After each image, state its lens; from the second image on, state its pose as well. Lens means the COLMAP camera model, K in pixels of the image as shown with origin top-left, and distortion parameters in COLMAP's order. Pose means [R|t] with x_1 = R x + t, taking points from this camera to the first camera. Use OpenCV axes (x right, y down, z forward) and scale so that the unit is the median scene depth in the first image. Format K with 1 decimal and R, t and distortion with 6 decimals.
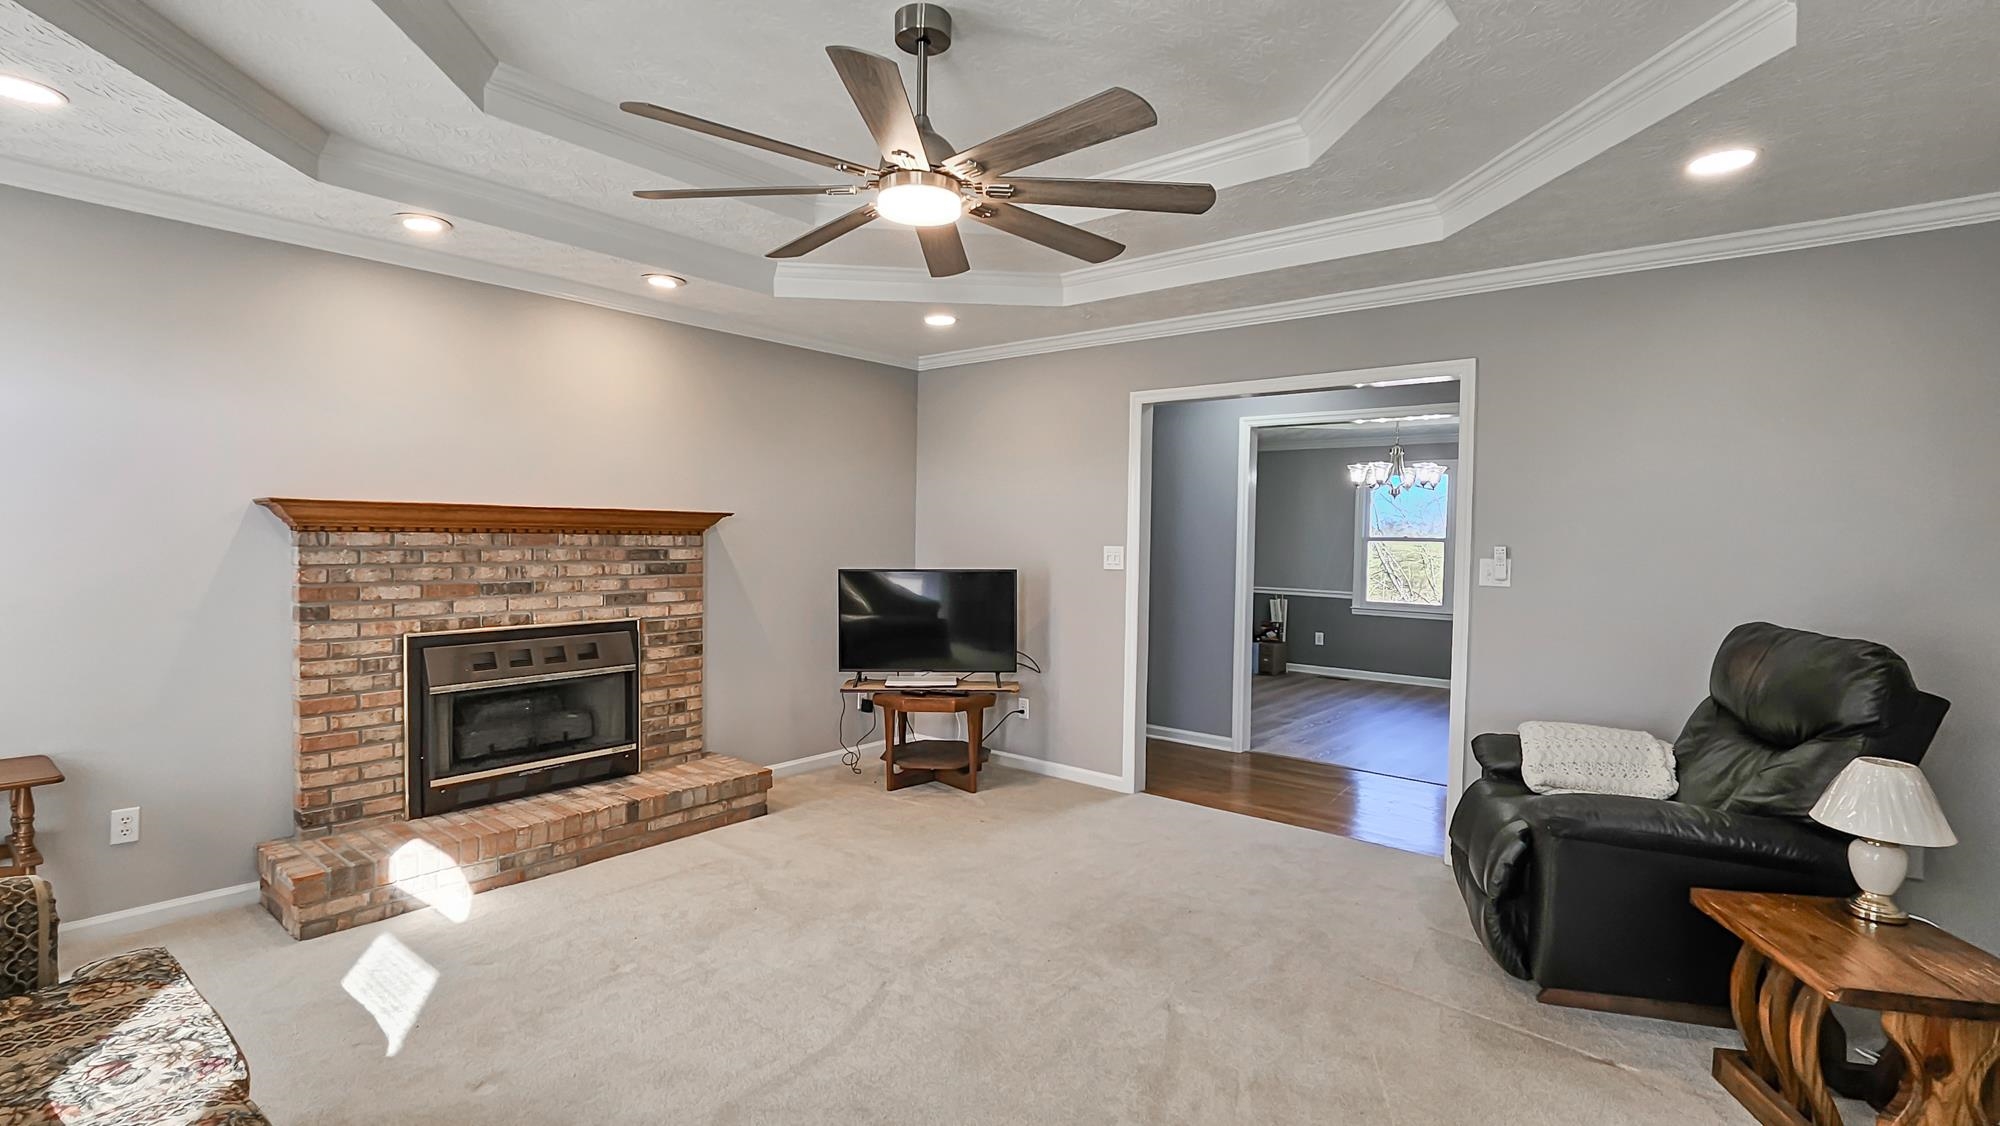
lens RADIAL K [[911.8, 0, 1007.3], [0, 911.8, 560.5], [0, 0, 1]] dist [0.002836, 0.000228]
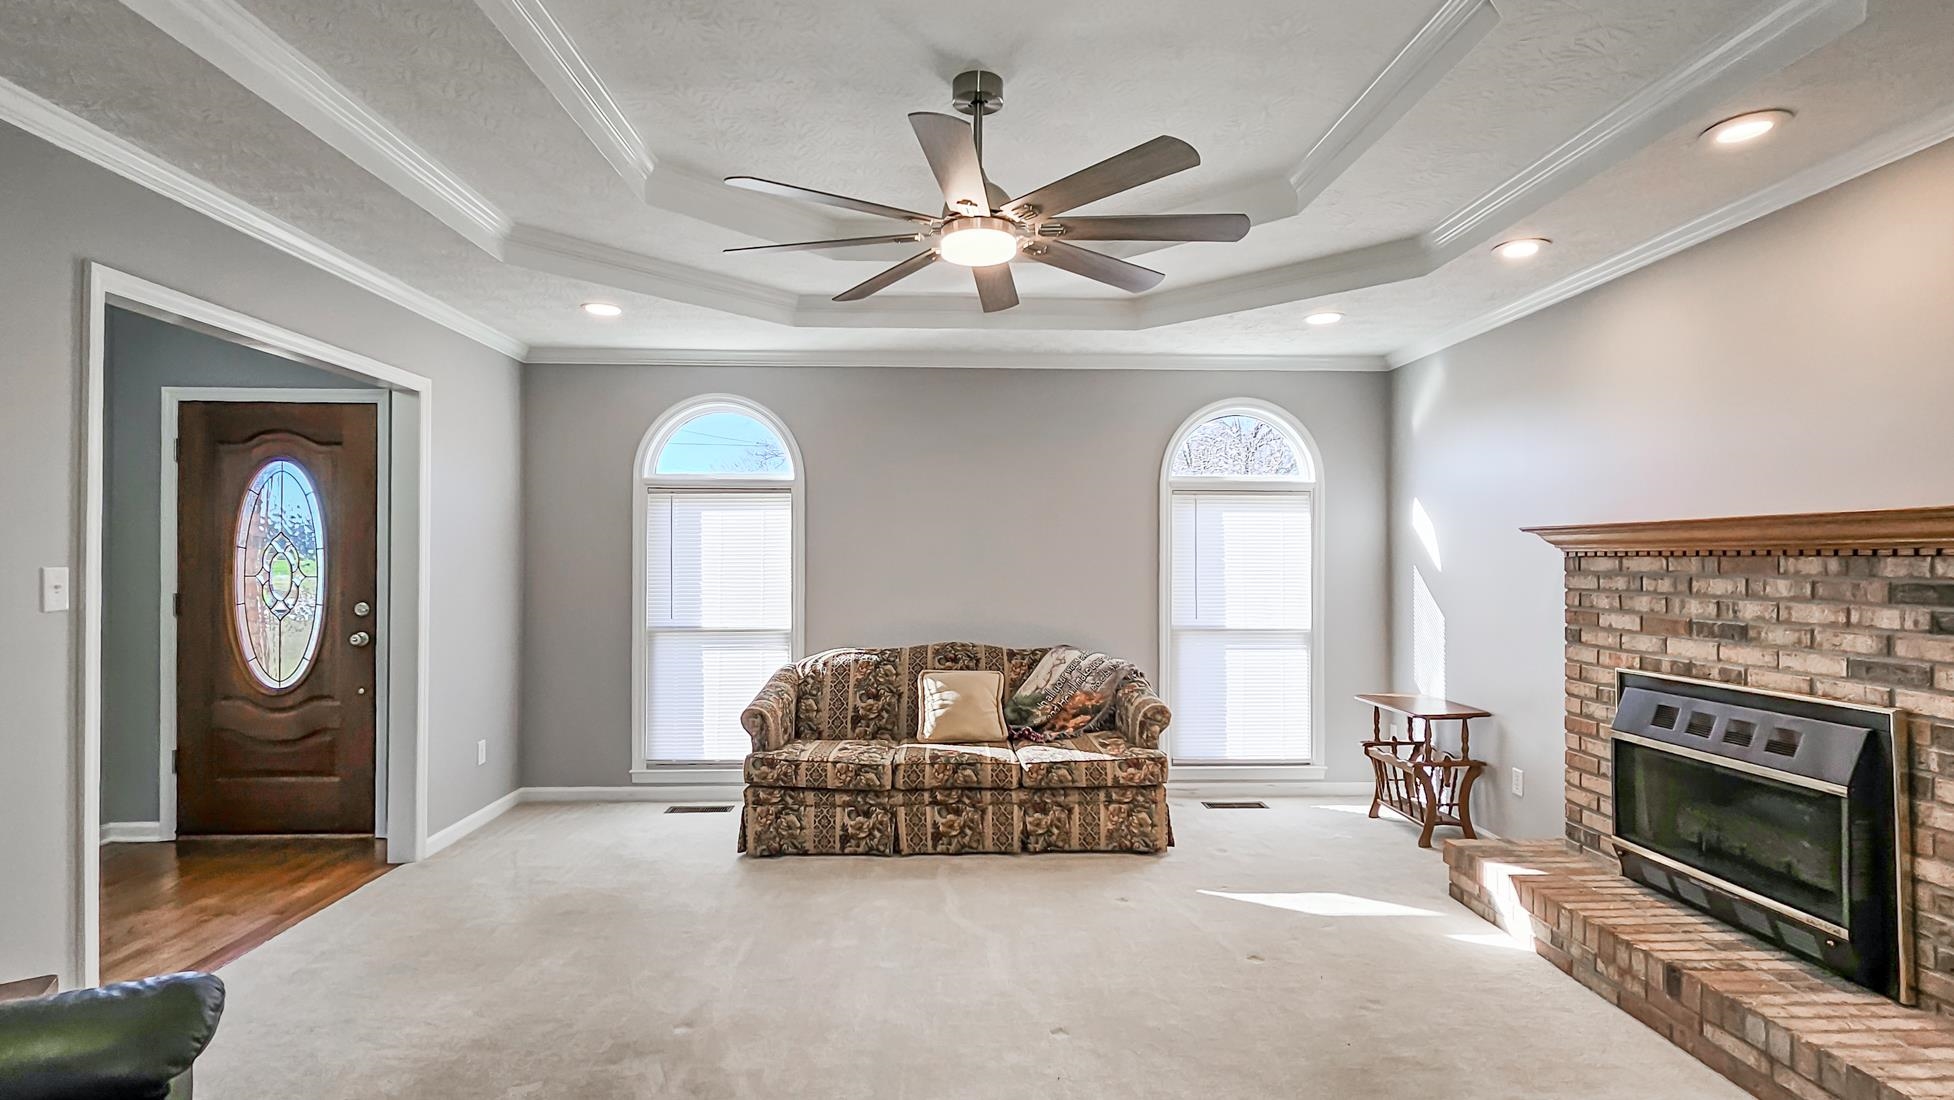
lens RADIAL K [[890.8, 0, 975.2], [0, 890.8, 538.8], [0, 0, 1]] dist [0.002836, 0.000228]
pose [[-0.731578, -0.026788, -0.681232, 0.391583], [-0.027070, 0.999581, -0.010236, -0.020328], [0.681220, 0.010953, -0.731996, 1.115735]]
